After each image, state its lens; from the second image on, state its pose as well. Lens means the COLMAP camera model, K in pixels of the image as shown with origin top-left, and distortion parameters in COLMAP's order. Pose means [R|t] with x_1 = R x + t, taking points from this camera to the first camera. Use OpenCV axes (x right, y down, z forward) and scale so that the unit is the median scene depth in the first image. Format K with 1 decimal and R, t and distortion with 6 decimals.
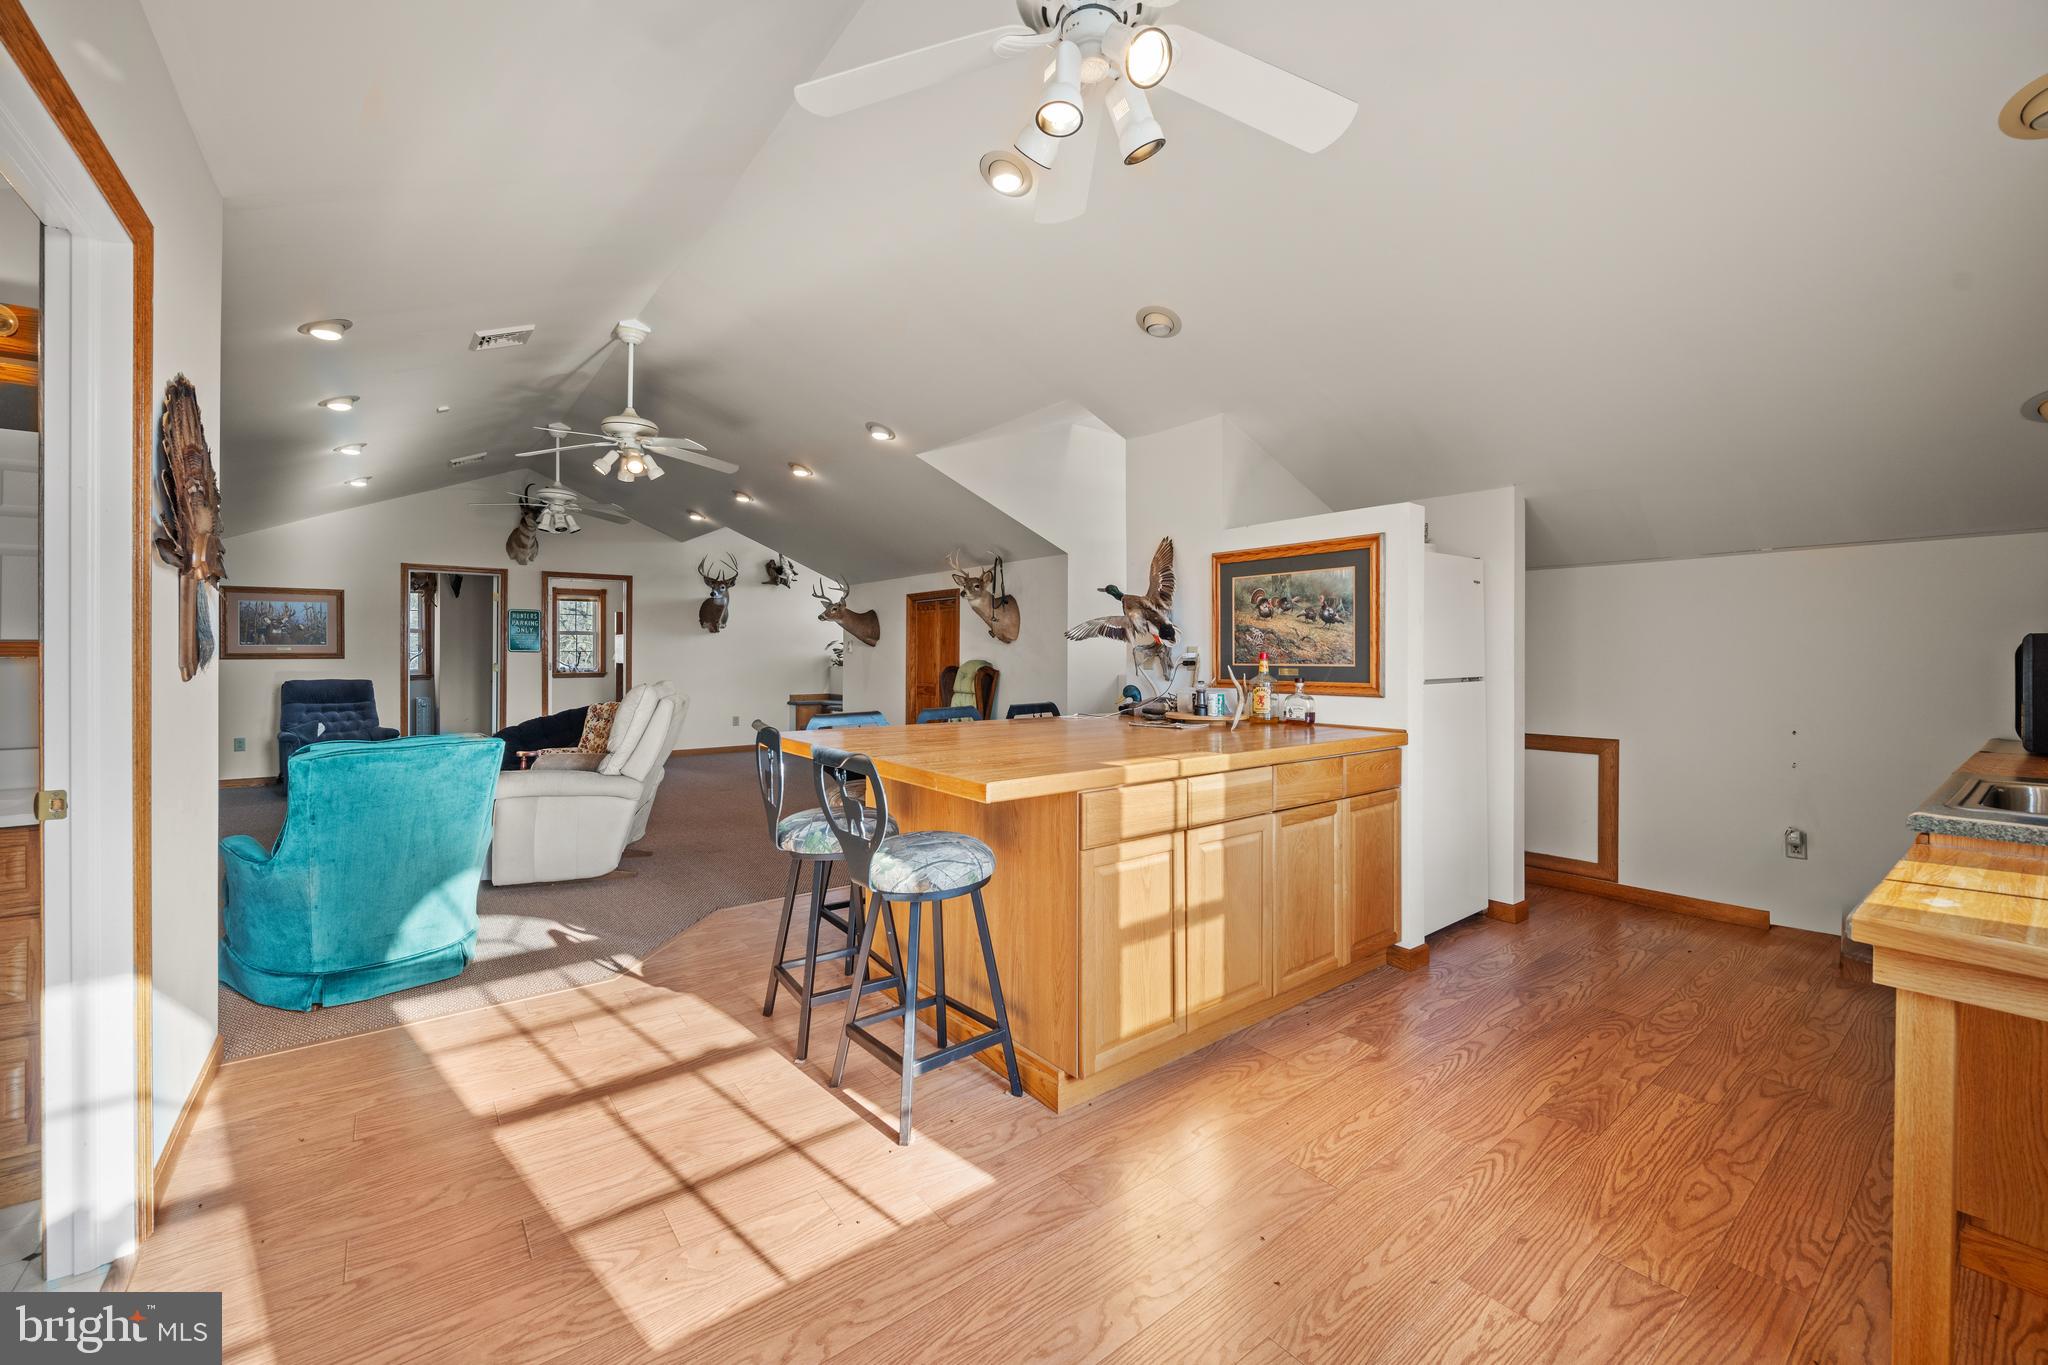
lens RADIAL K [[811.9, 0, 1025.1], [0, 811.9, 662.8], [0, 0, 1]] dist [0.002229, 0.000161]
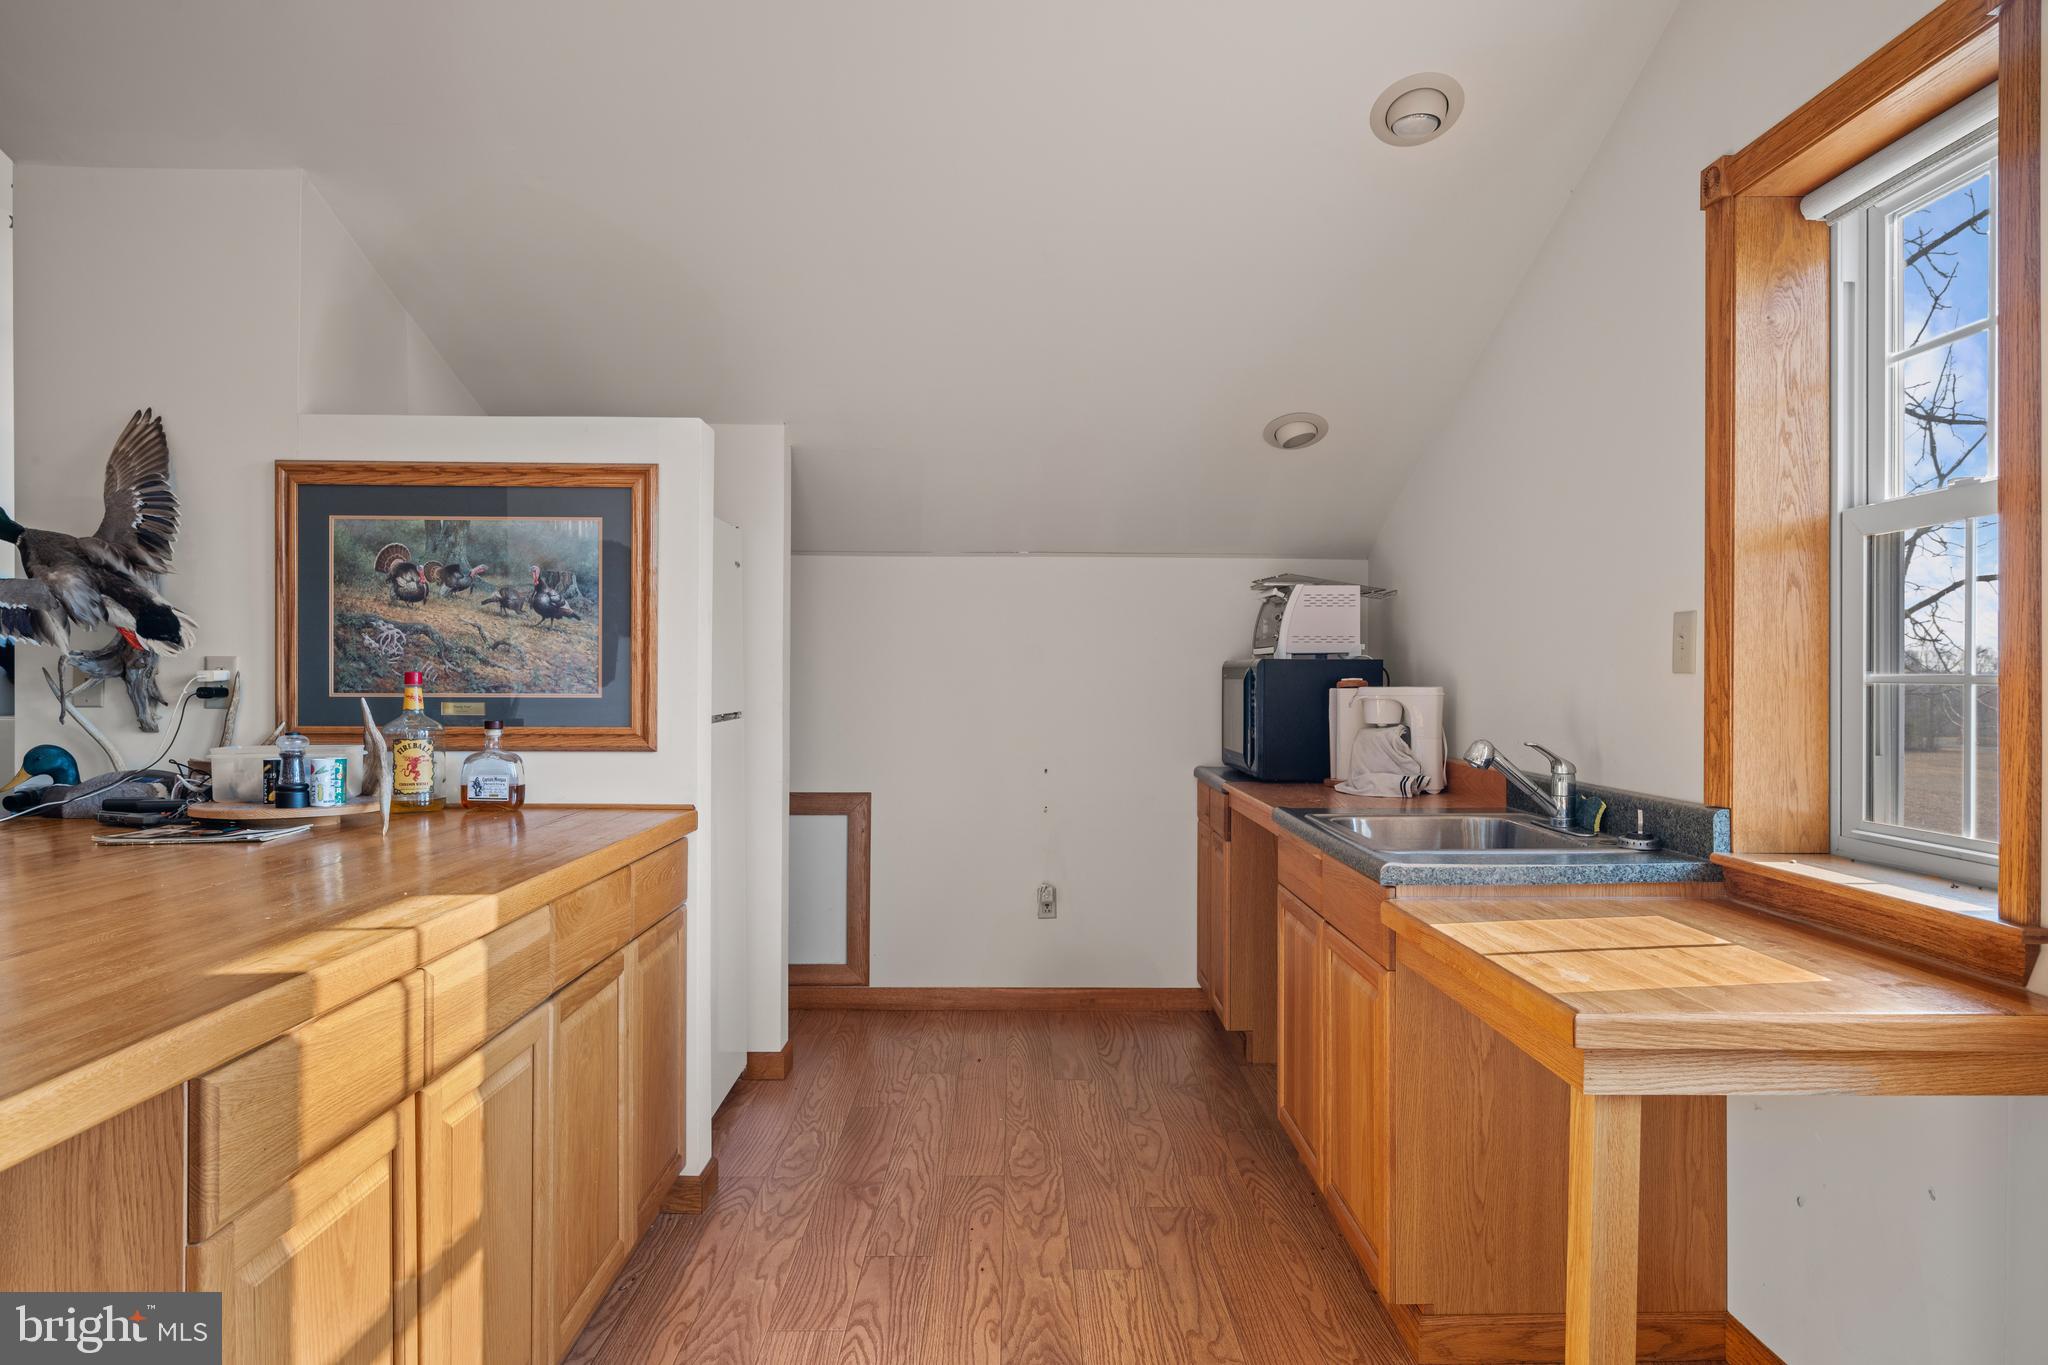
lens RADIAL K [[1221.3, 0, 1024.0], [0, 1221.3, 690.2], [0, 0, 1]] dist [0.007827, -0.002156]
pose [[0.603018, -0.003754, 0.797719, -0.083490], [0.001908, 0.999993, 0.003264, -0.002631], [-0.797726, -0.000446, 0.603020, 0.247931]]
